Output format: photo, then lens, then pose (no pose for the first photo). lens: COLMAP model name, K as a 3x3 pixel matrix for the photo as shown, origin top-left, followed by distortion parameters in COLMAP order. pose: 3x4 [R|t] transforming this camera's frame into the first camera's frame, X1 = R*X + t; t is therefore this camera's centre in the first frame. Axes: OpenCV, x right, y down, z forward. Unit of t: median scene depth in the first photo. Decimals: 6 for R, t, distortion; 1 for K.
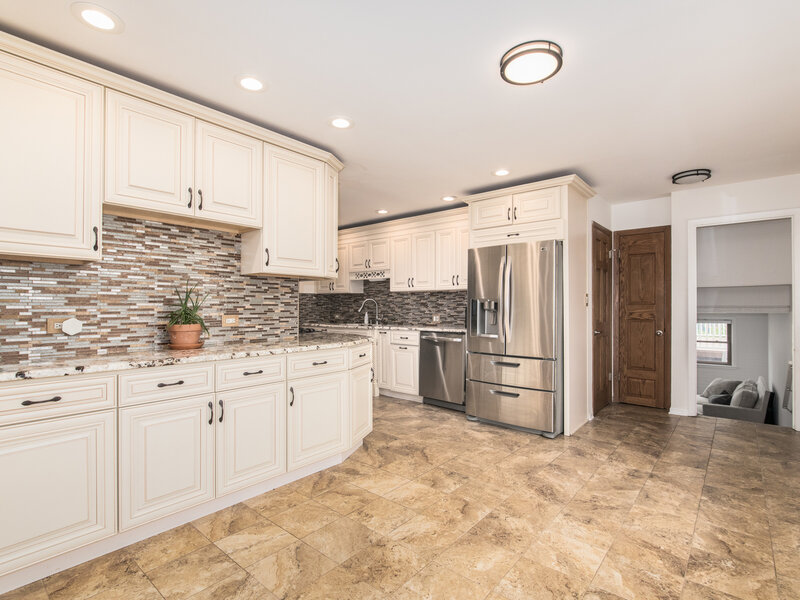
lens RADIAL K [[394.2, 0, 400.0], [0, 394.2, 300.0], [0, 0, 1]] dist [-0.004351, -0.000756]
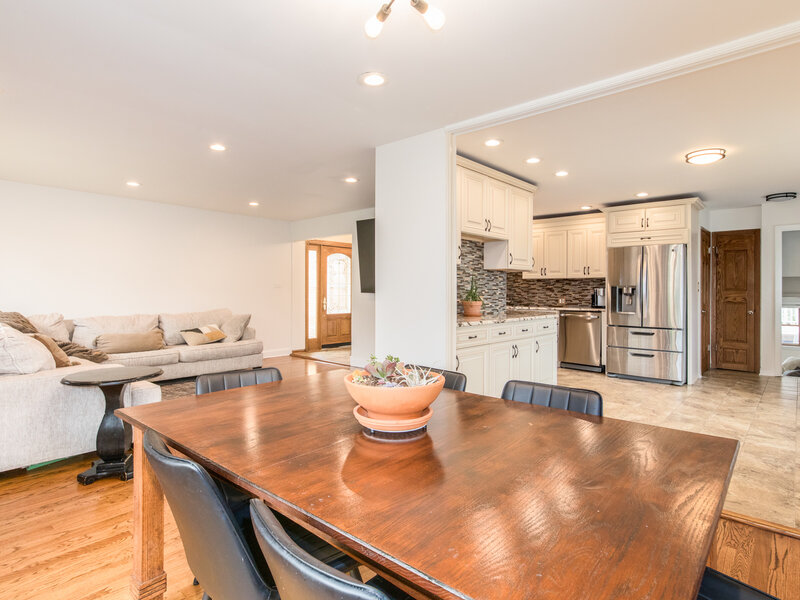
lens RADIAL K [[452.1, 0, 401.7], [0, 452.1, 284.7], [0, 0, 1]] dist [-0.000140, 0.001881]
pose [[0.999929, 0.005182, -0.010704, -0.451189], [-0.005154, 0.999983, 0.002587, -0.005605], [0.010718, -0.002531, 0.999939, -0.473832]]
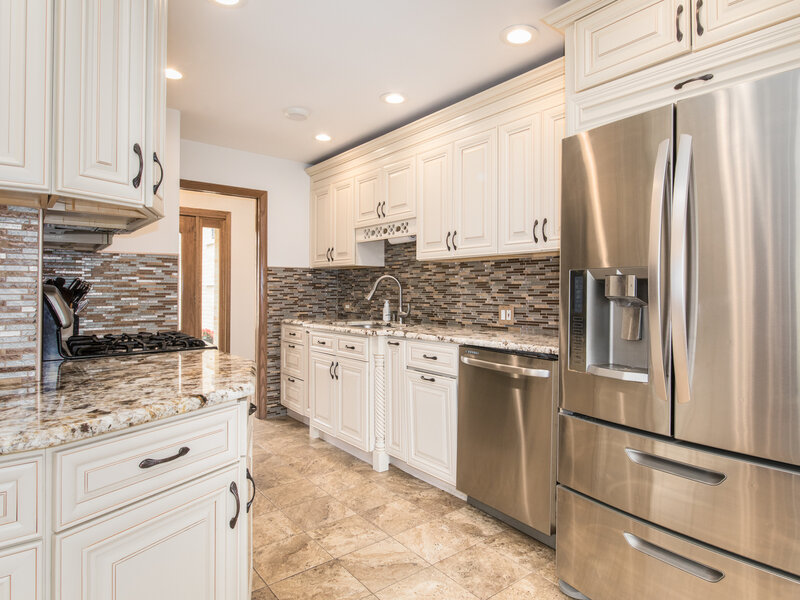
lens RADIAL K [[466.0, 0, 439.2], [0, 466.0, 280.9], [0, 0, 1]] dist [-0.001712, -0.000377]
pose [[0.989368, -0.002298, -0.145416, 0.107586], [0.001849, 0.999993, -0.003220, 0.008010], [0.145423, 0.002917, 0.989365, 0.481104]]
